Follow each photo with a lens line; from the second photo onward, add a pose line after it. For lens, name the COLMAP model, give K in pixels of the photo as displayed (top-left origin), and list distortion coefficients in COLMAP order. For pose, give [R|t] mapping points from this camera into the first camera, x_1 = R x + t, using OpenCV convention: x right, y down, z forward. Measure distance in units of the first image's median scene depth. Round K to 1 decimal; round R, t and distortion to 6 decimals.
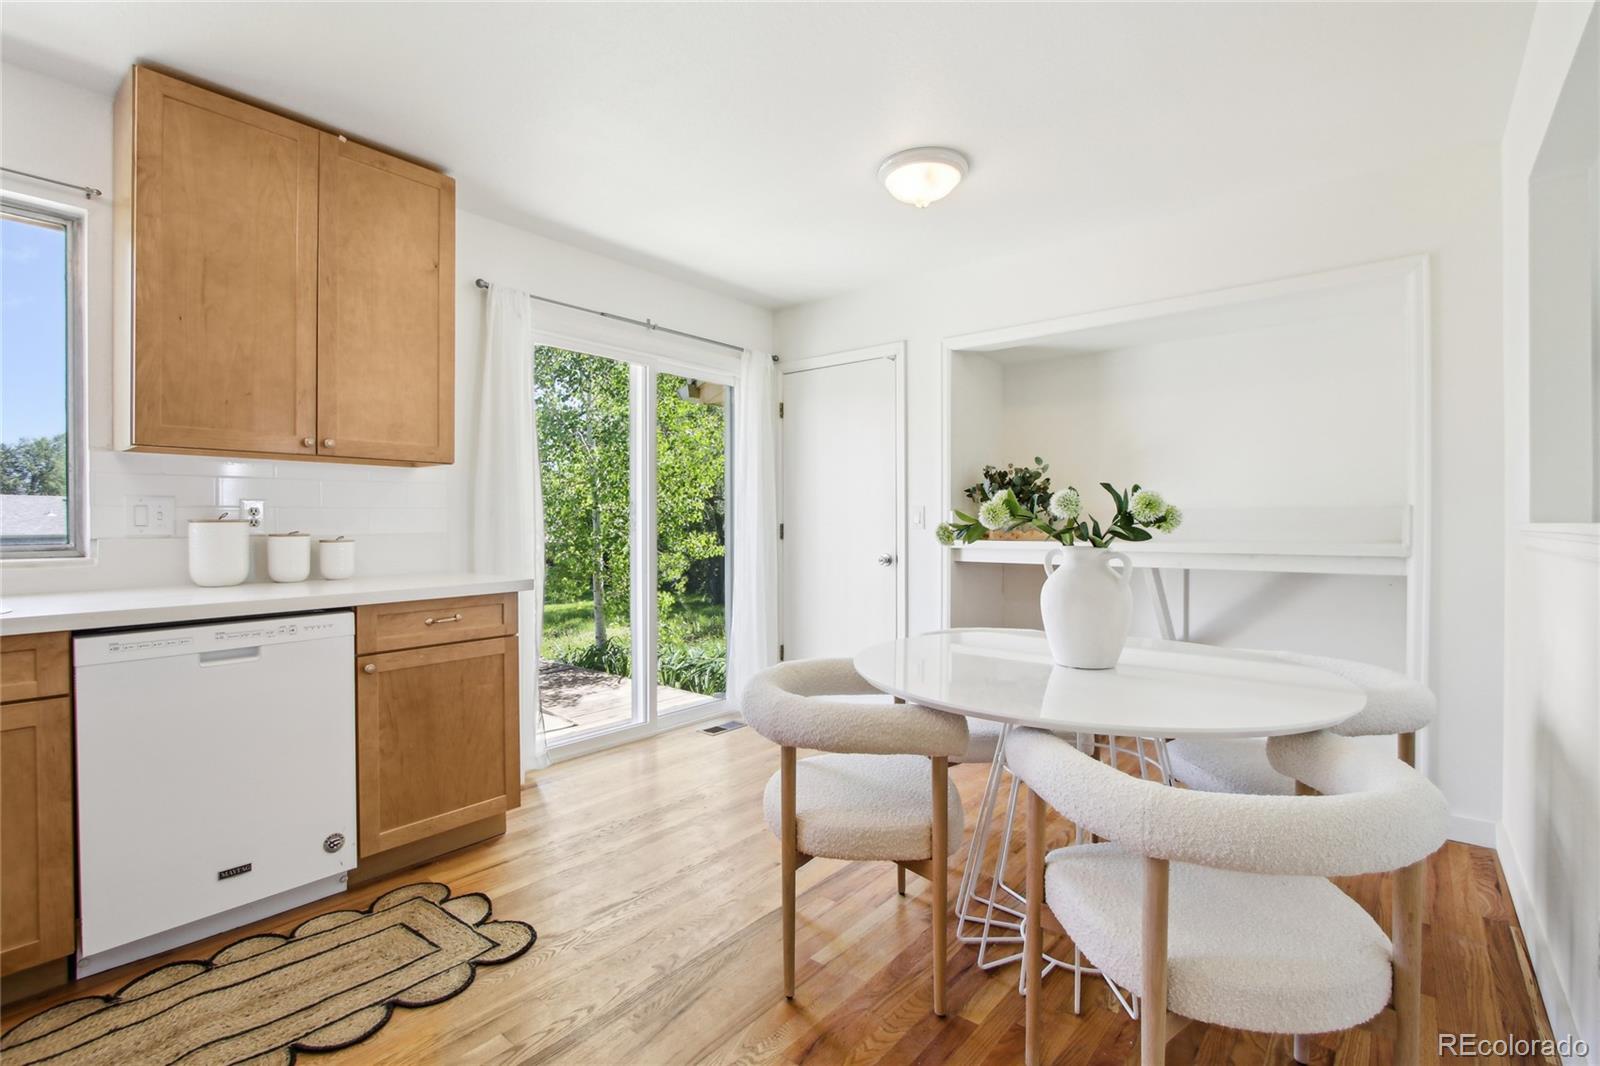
lens RADIAL K [[745.6, 0, 802.9], [0, 745.6, 522.4], [0, 0, 1]] dist [-0.014542, 0.001316]
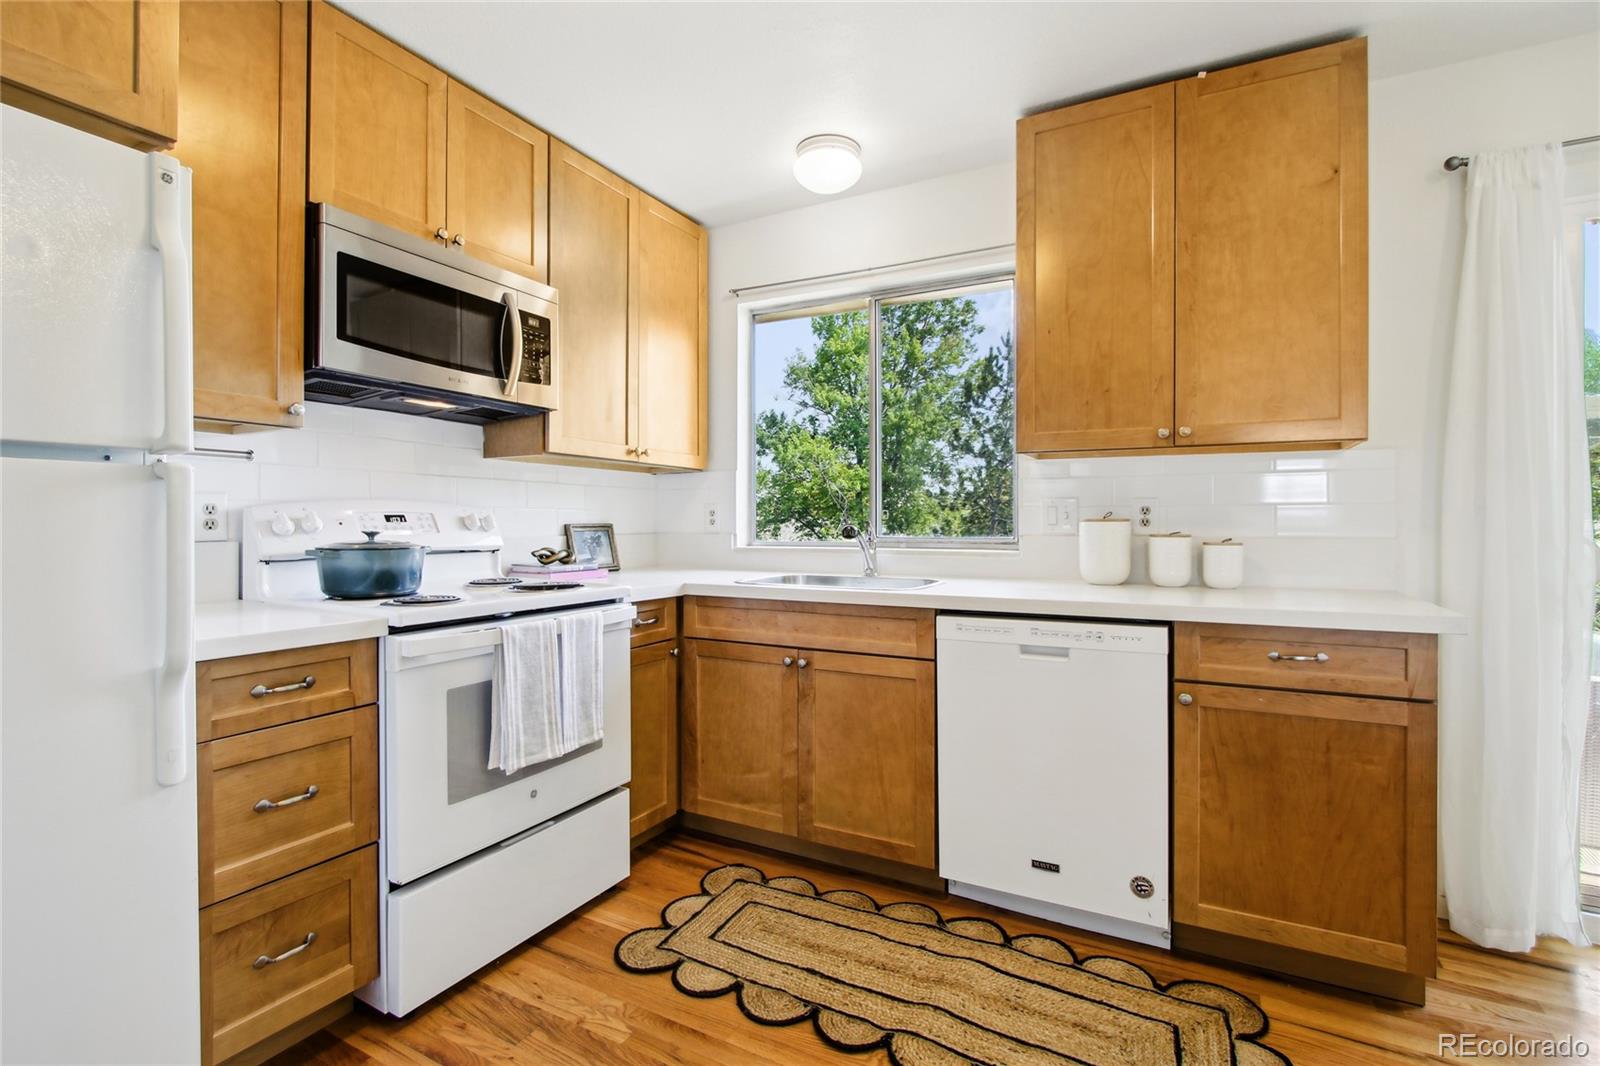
lens RADIAL K [[745.6, 0, 792.9], [0, 745.6, 521.6], [0, 0, 1]] dist [-0.014542, 0.001316]
pose [[0.179377, 0.001808, -0.983779, 0.147107], [-0.003953, 0.999992, 0.001117, 0.000631], [0.983772, 0.003689, 0.179383, 0.410571]]
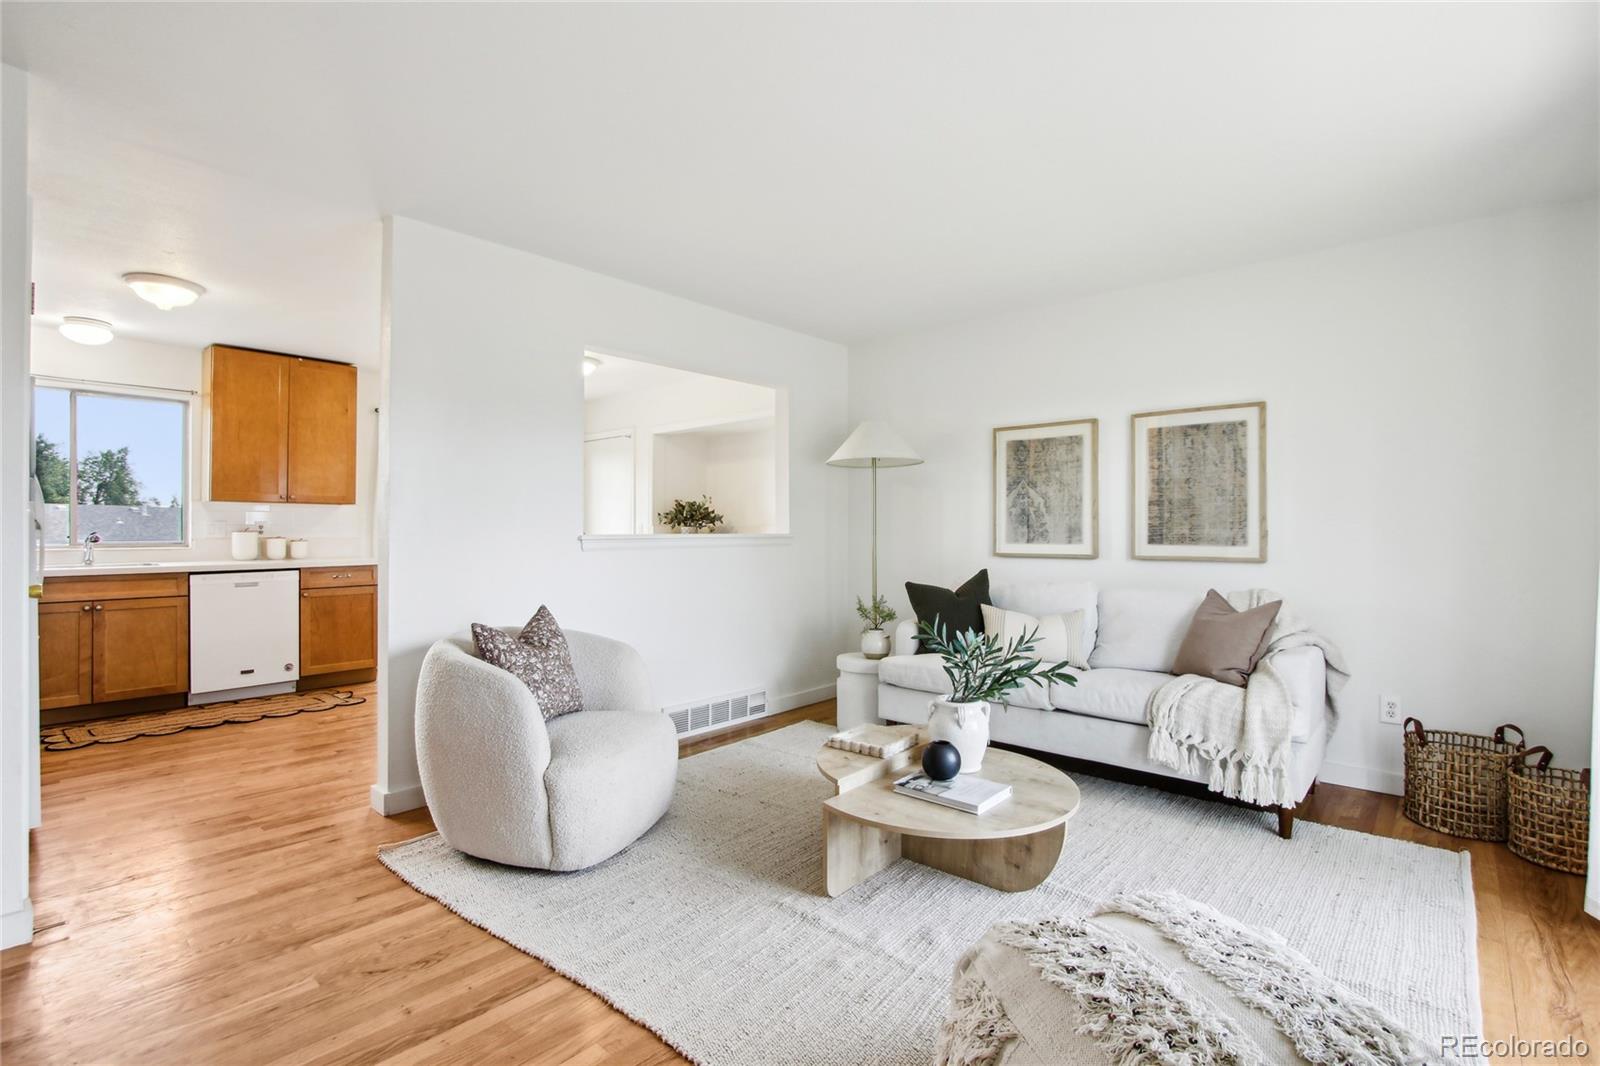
lens RADIAL K [[745.6, 0, 791.7], [0, 745.6, 523.7], [0, 0, 1]] dist [-0.014542, 0.001316]
pose [[0.998657, 0.003315, -0.051696, 1.043223], [-0.003864, 0.999937, -0.010524, -0.008464], [0.051658, 0.010710, 0.998607, -1.228987]]
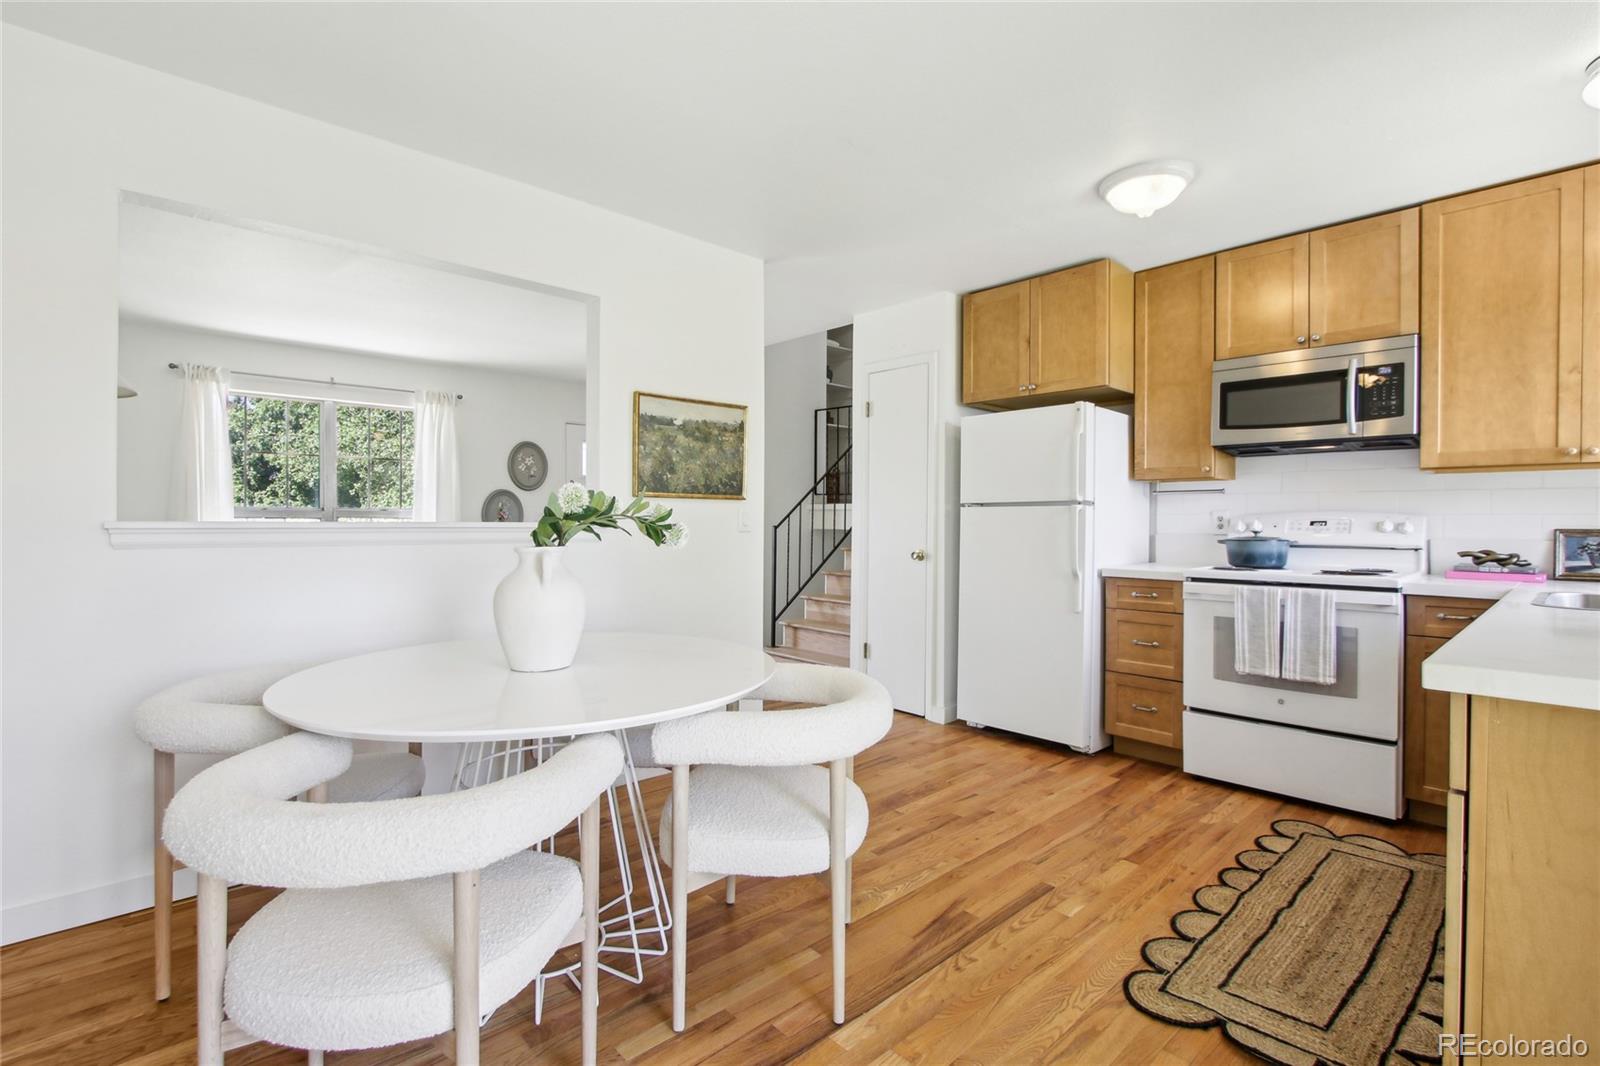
lens RADIAL K [[745.6, 0, 797.9], [0, 745.6, 525.2], [0, 0, 1]] dist [-0.014542, 0.001316]
pose [[-0.989335, -0.003465, 0.145614, -0.087167], [-0.002439, 0.999971, 0.007224, -0.004874], [-0.145635, 0.006792, -0.989315, 1.693041]]
